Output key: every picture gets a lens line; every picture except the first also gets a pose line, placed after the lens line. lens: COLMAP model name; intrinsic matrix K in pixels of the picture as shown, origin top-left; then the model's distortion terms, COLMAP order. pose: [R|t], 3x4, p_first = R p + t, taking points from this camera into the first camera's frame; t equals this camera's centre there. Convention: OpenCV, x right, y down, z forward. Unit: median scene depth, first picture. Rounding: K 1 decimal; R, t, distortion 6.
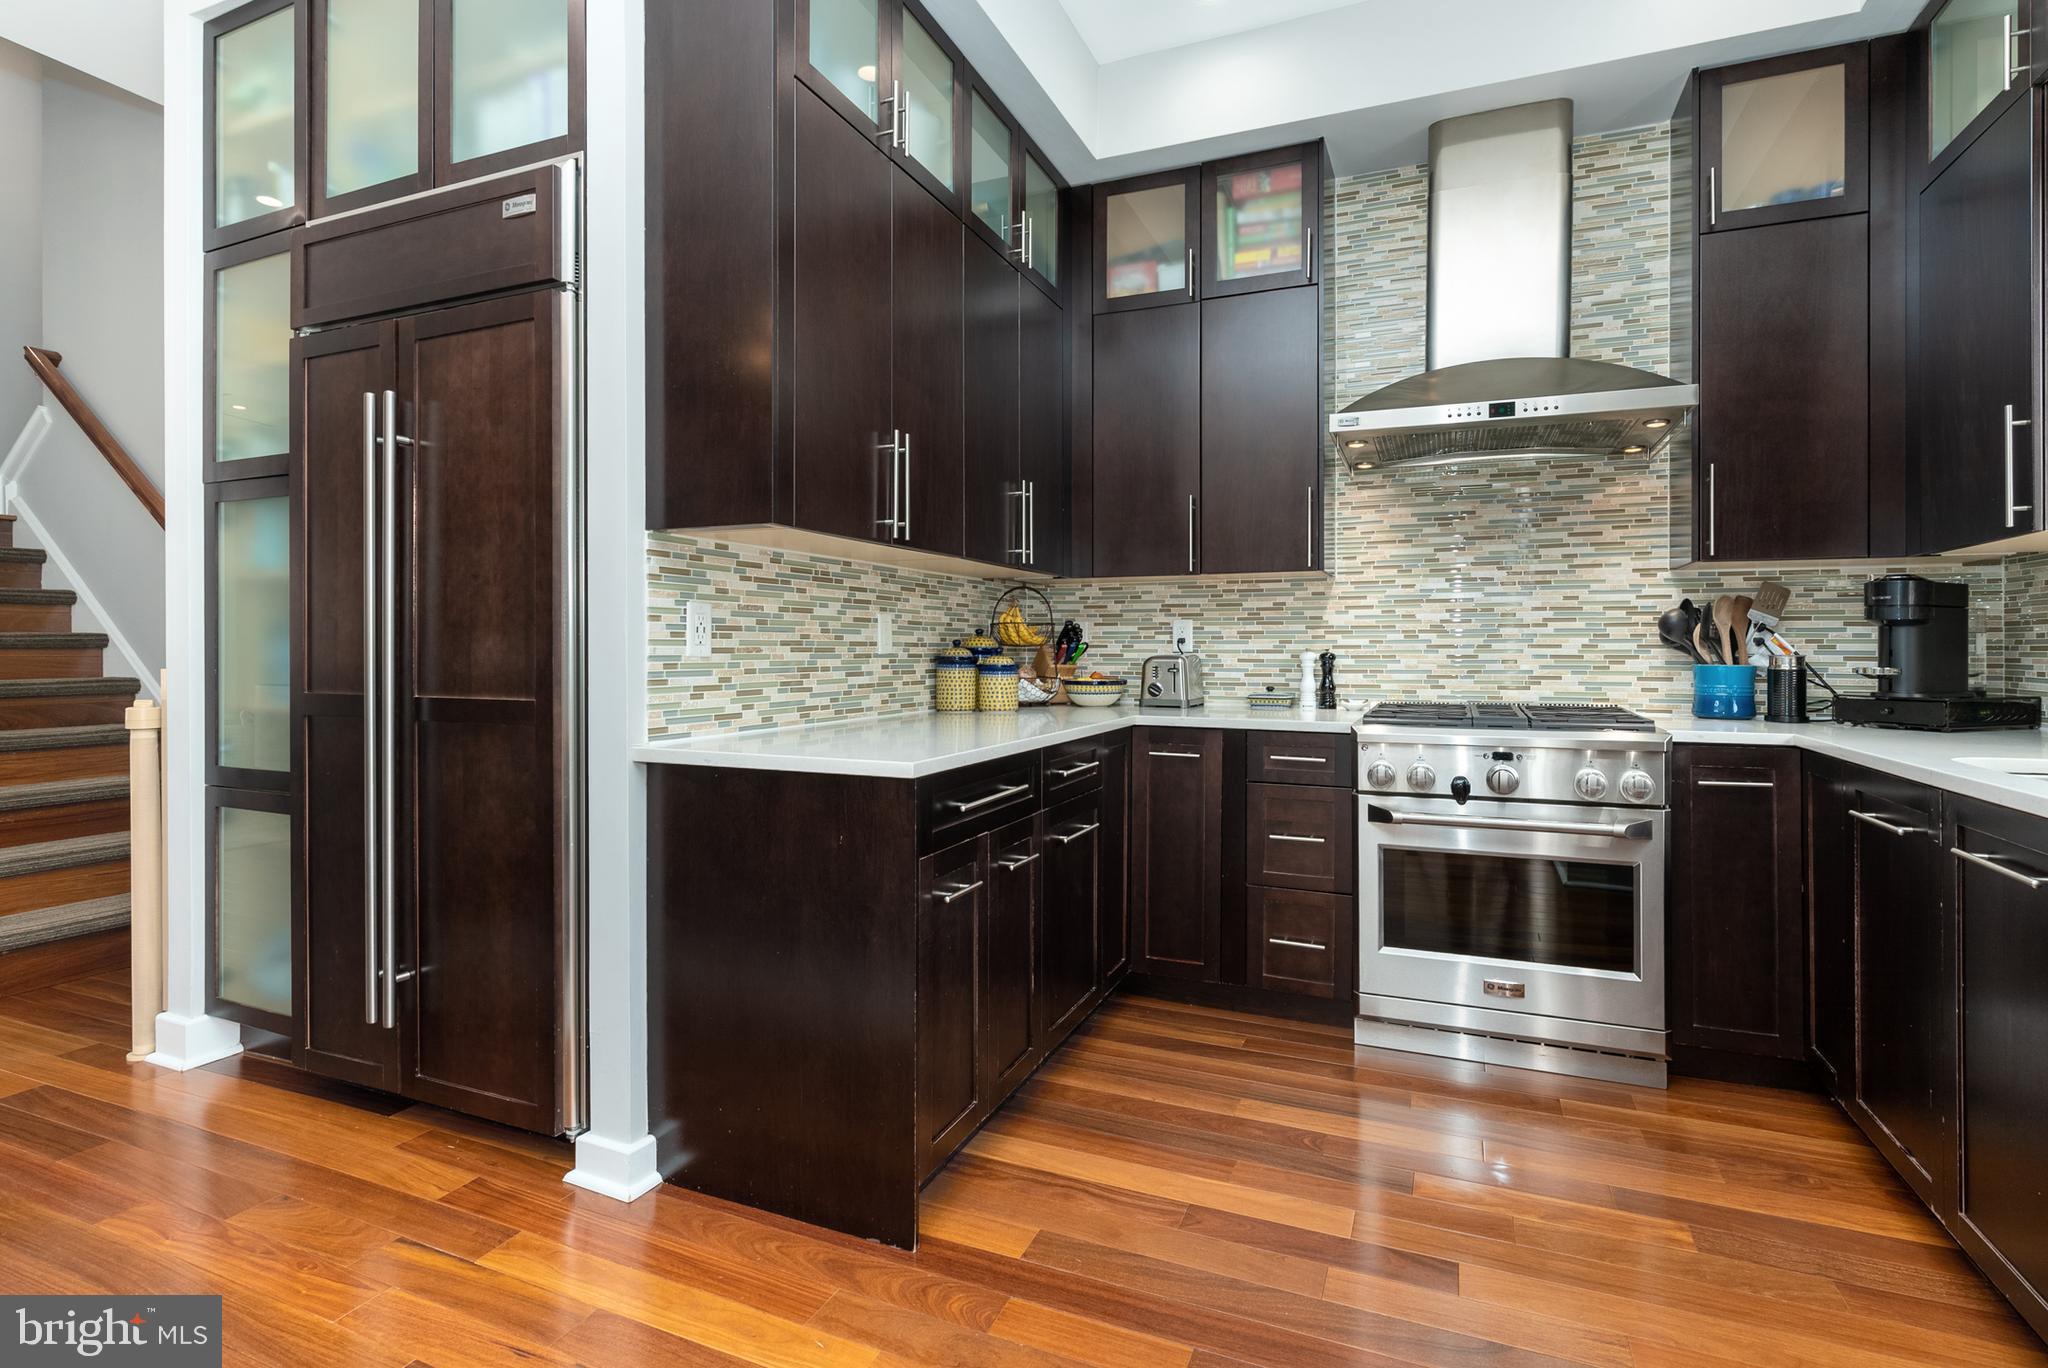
lens RADIAL K [[1003.2, 0, 1021.4], [0, 1003.2, 655.7], [0, 0, 1]] dist [0.002451, 0.000502]
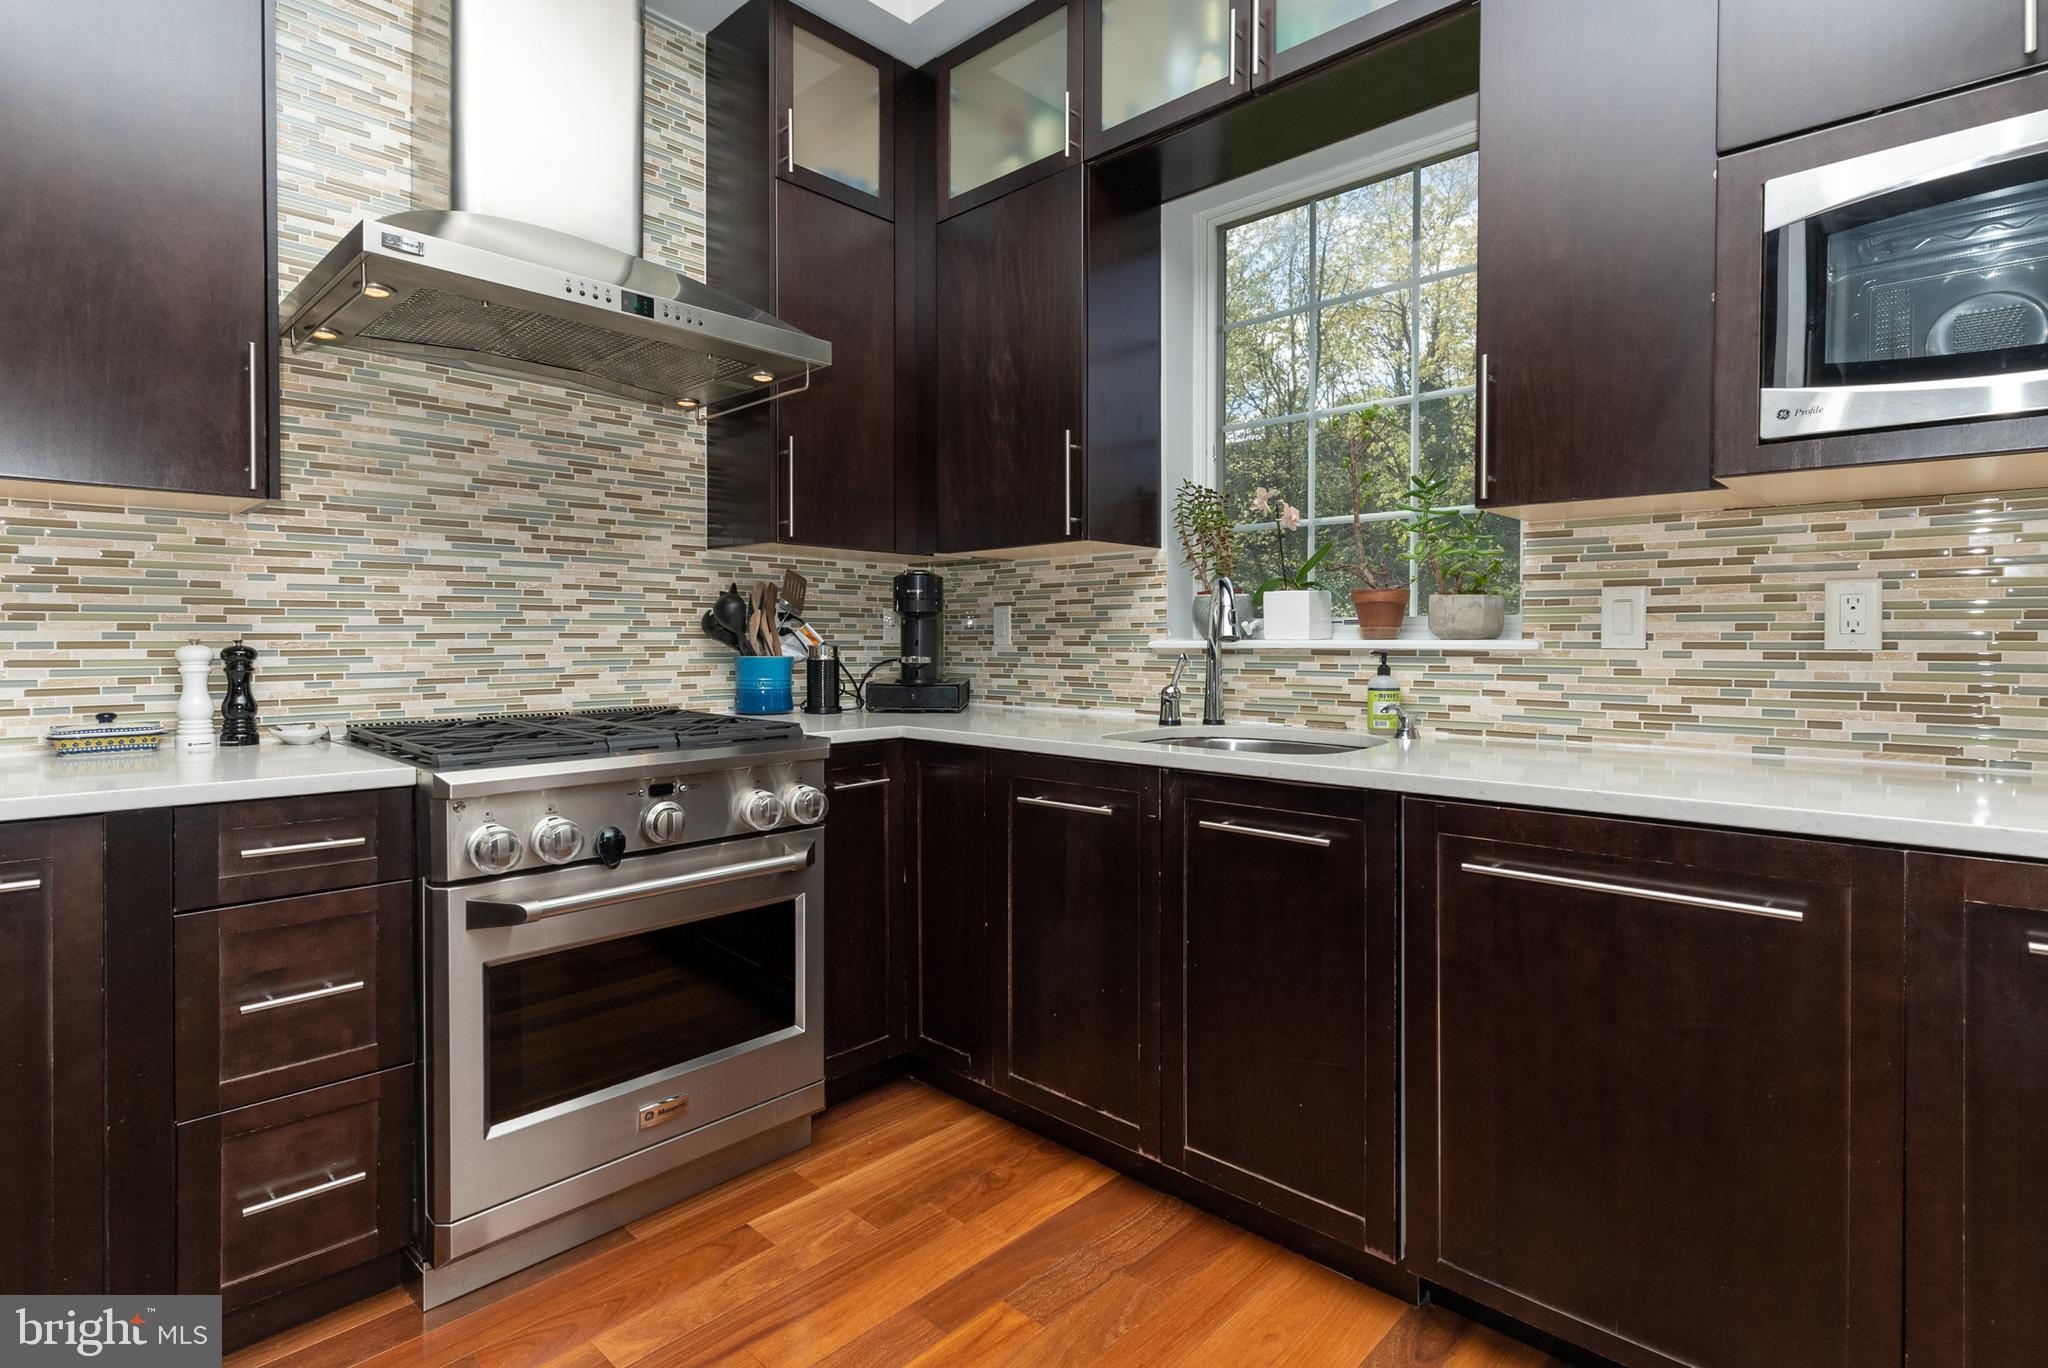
lens RADIAL K [[1003.2, 0, 1021.4], [0, 1003.2, 655.7], [0, 0, 1]] dist [0.002451, 0.000502]
pose [[0.342586, -0.017913, 0.939316, -0.086212], [0.006274, 0.999840, 0.016779, -0.004965], [-0.939465, 0.000145, 0.342644, 0.422428]]
